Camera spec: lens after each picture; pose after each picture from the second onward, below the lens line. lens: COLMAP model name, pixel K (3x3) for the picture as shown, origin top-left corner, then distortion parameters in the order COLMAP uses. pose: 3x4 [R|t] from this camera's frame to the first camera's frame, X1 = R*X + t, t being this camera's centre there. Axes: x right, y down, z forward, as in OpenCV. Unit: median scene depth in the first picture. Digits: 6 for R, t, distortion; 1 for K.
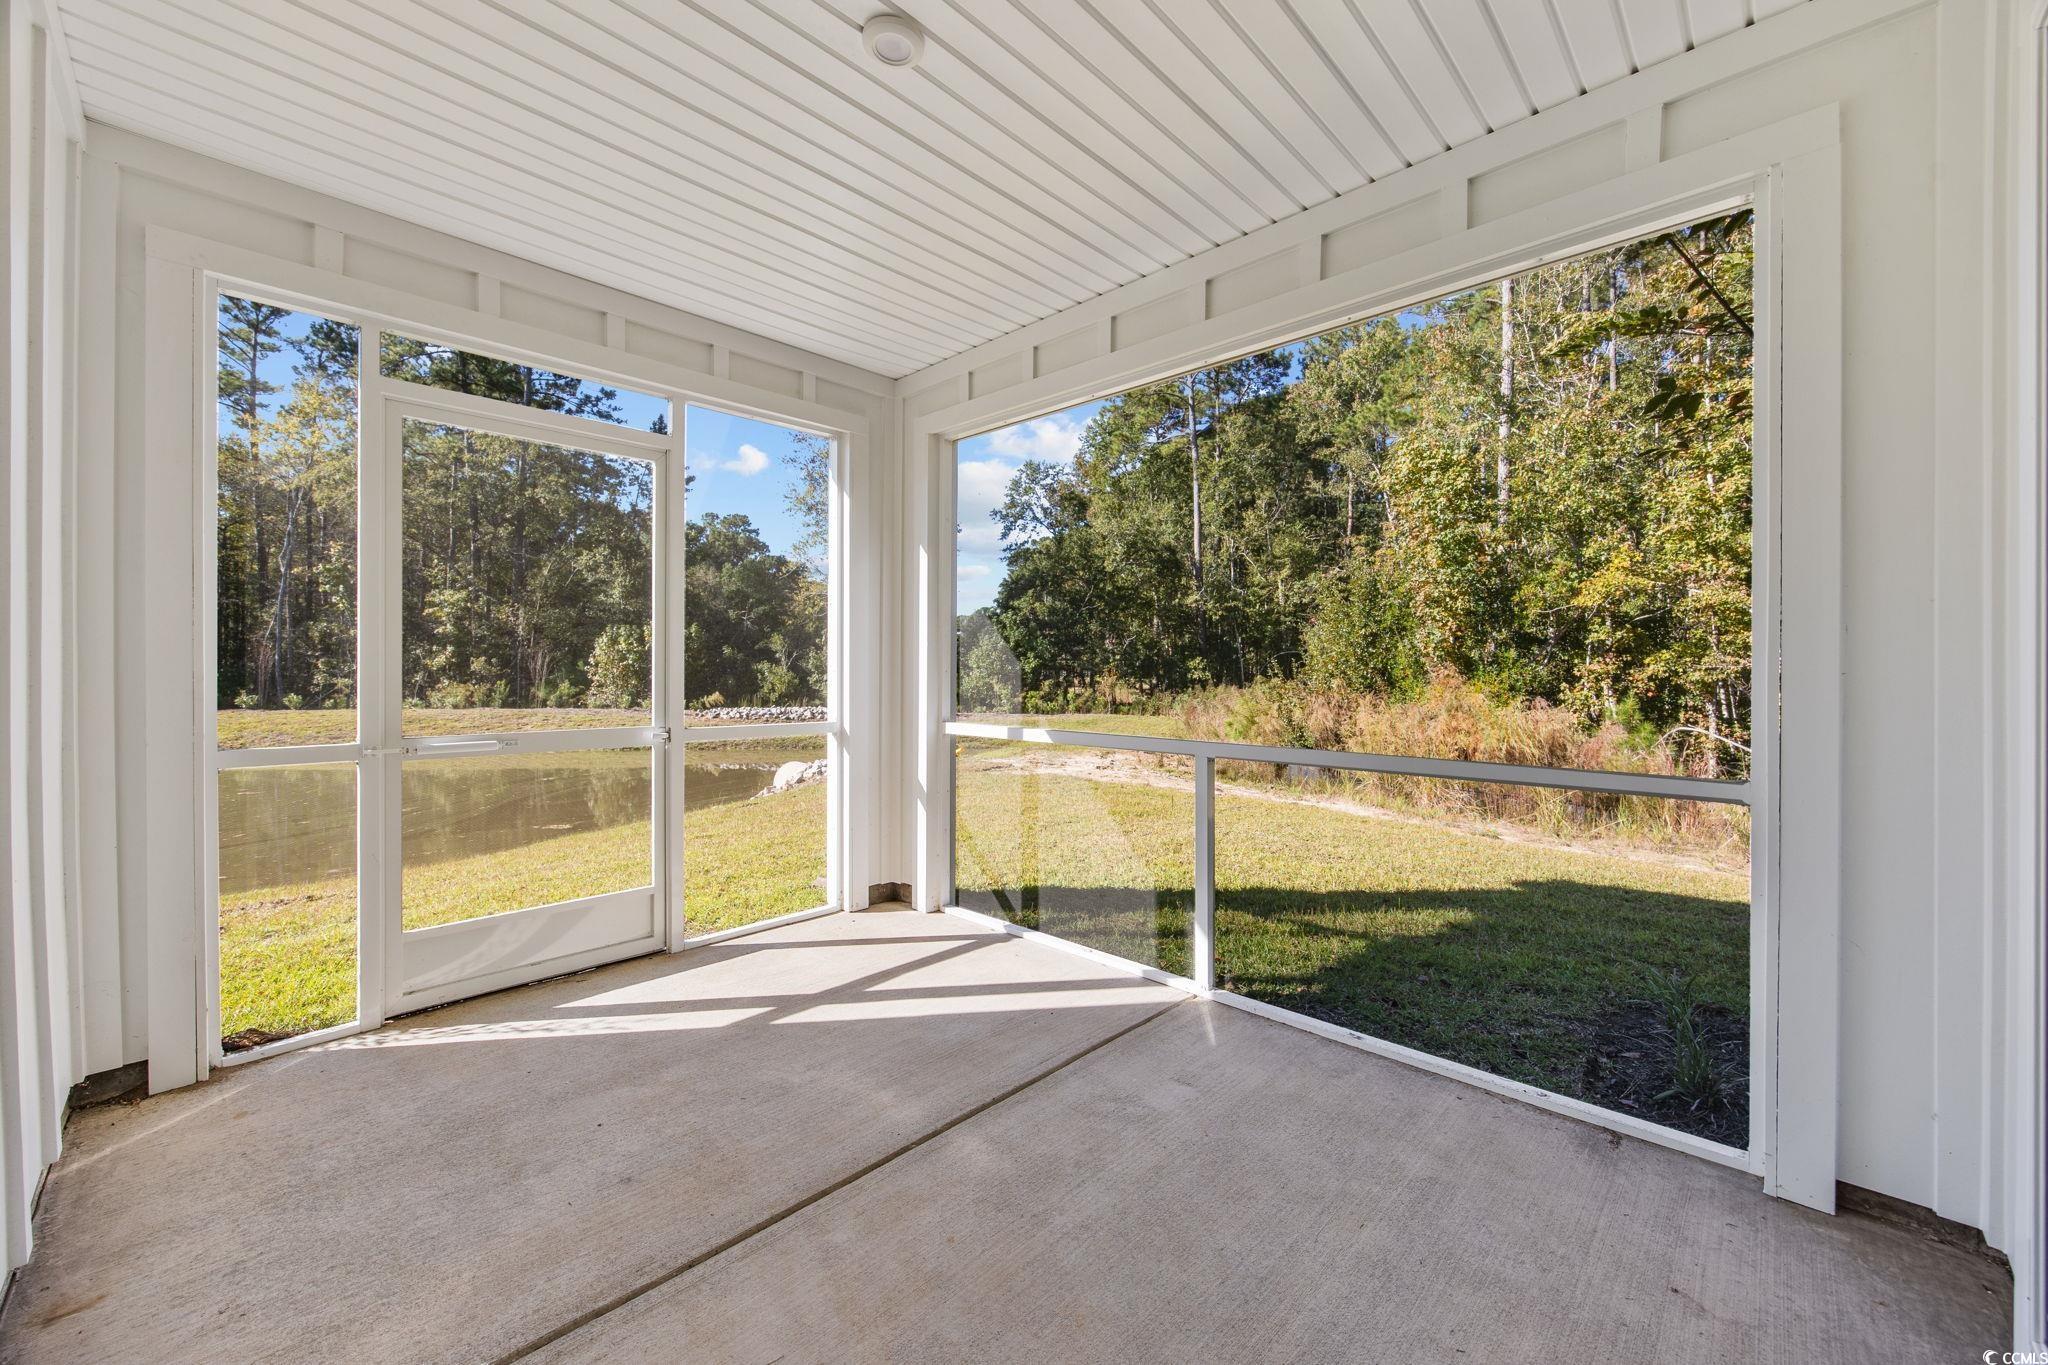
lens RADIAL K [[796.2, 0, 1010.6], [0, 796.2, 676.4], [0, 0, 1]] dist [0.001866, -0.000186]
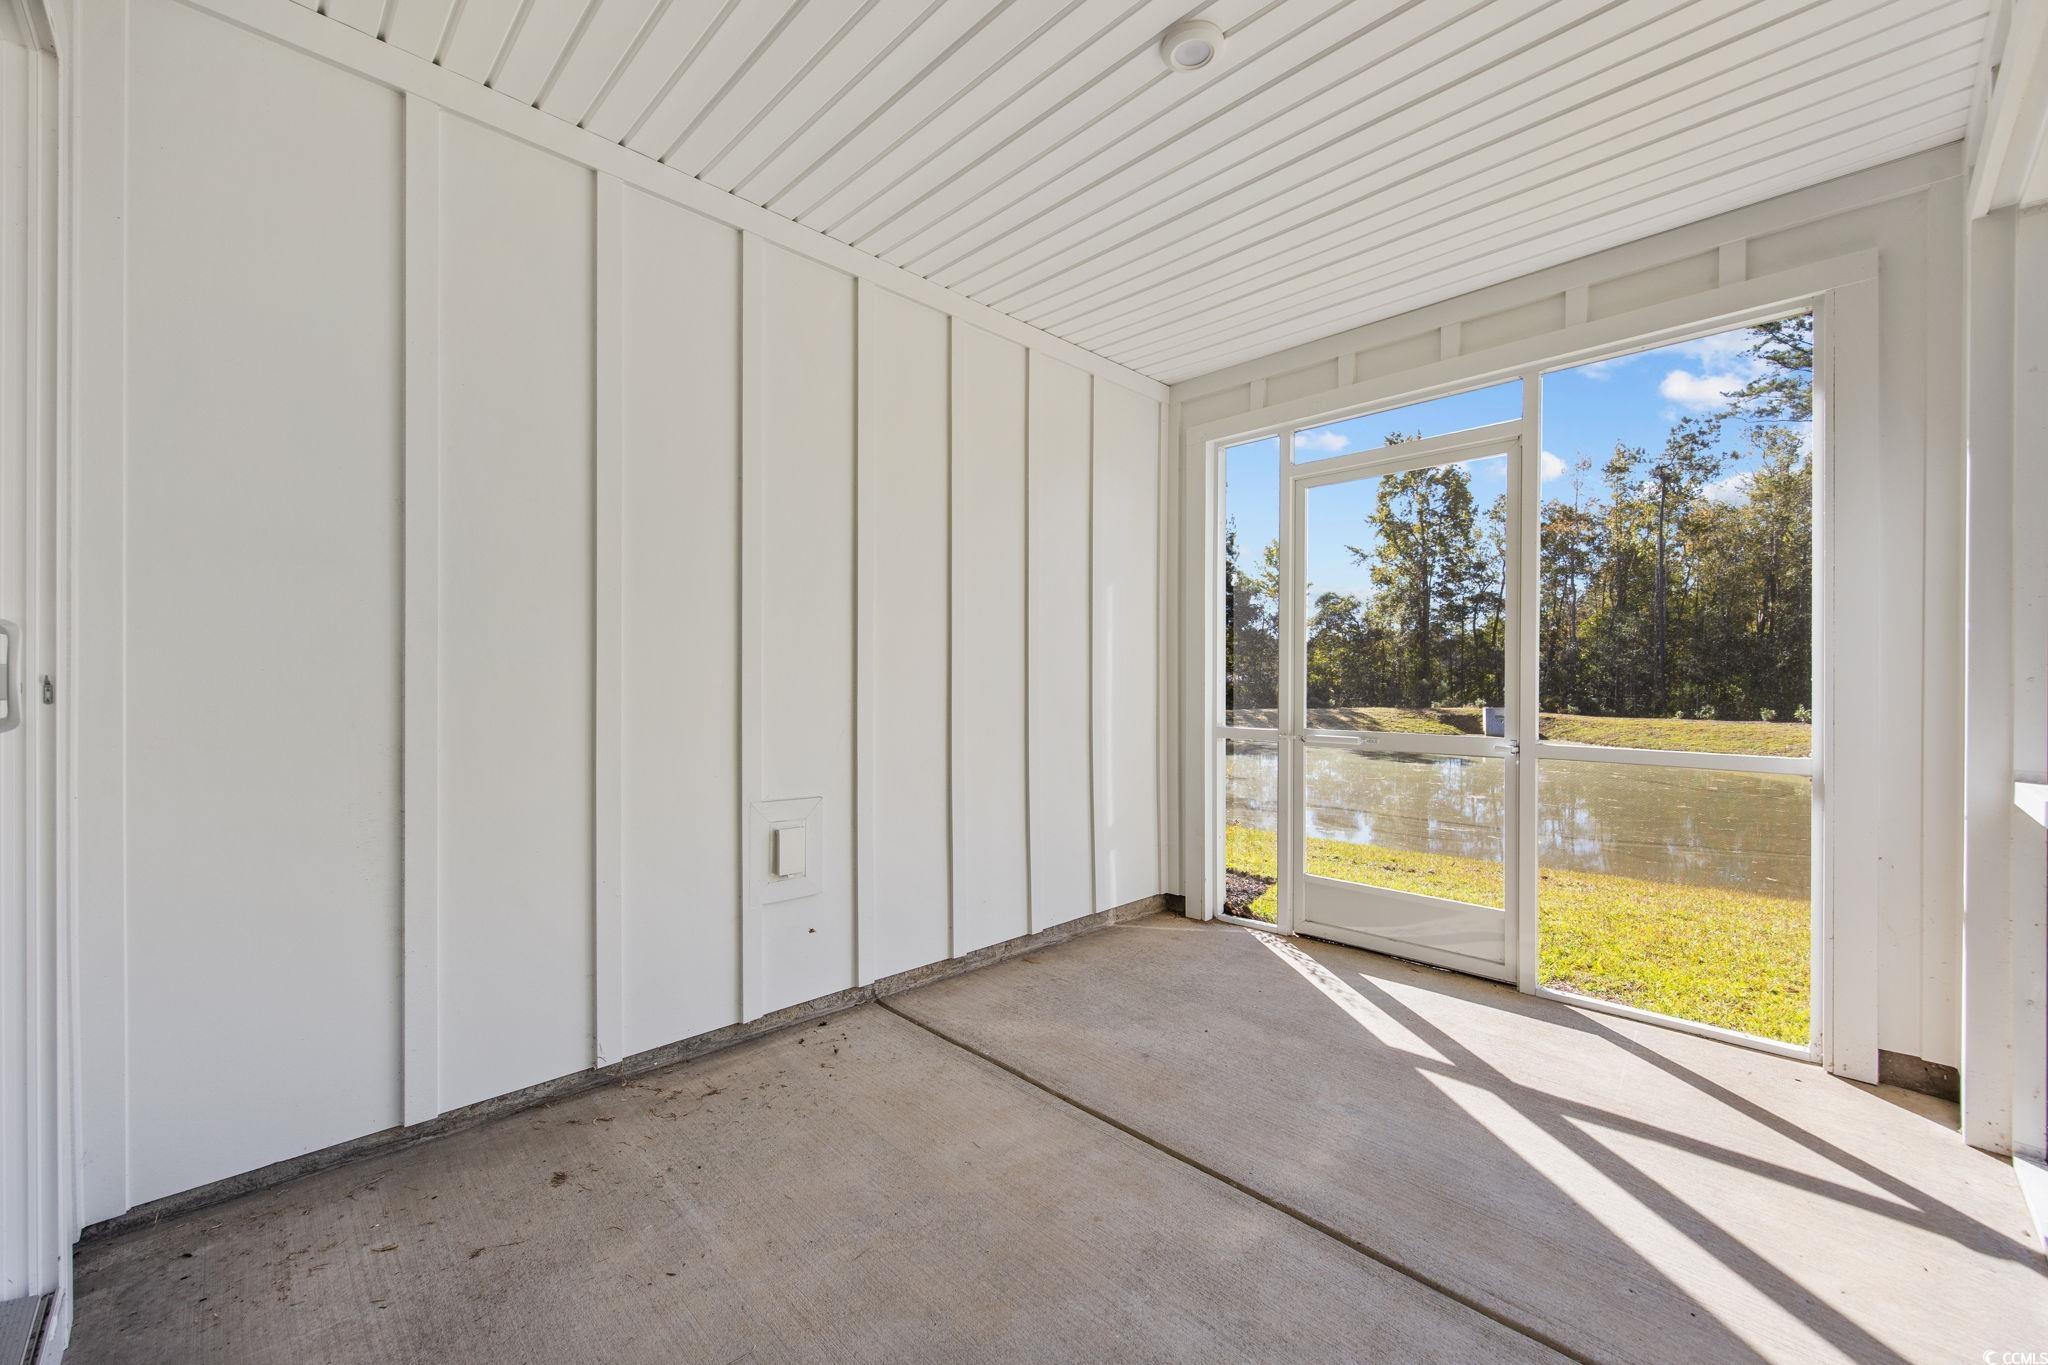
lens RADIAL K [[796.2, 0, 1038.0], [0, 796.2, 685.7], [0, 0, 1]] dist [0.001866, -0.000186]
pose [[-0.001270, 0.004649, -0.999988, 0.578565], [-0.010191, 0.999937, 0.004662, 0.002713], [0.999947, 0.010197, -0.001223, 0.548742]]
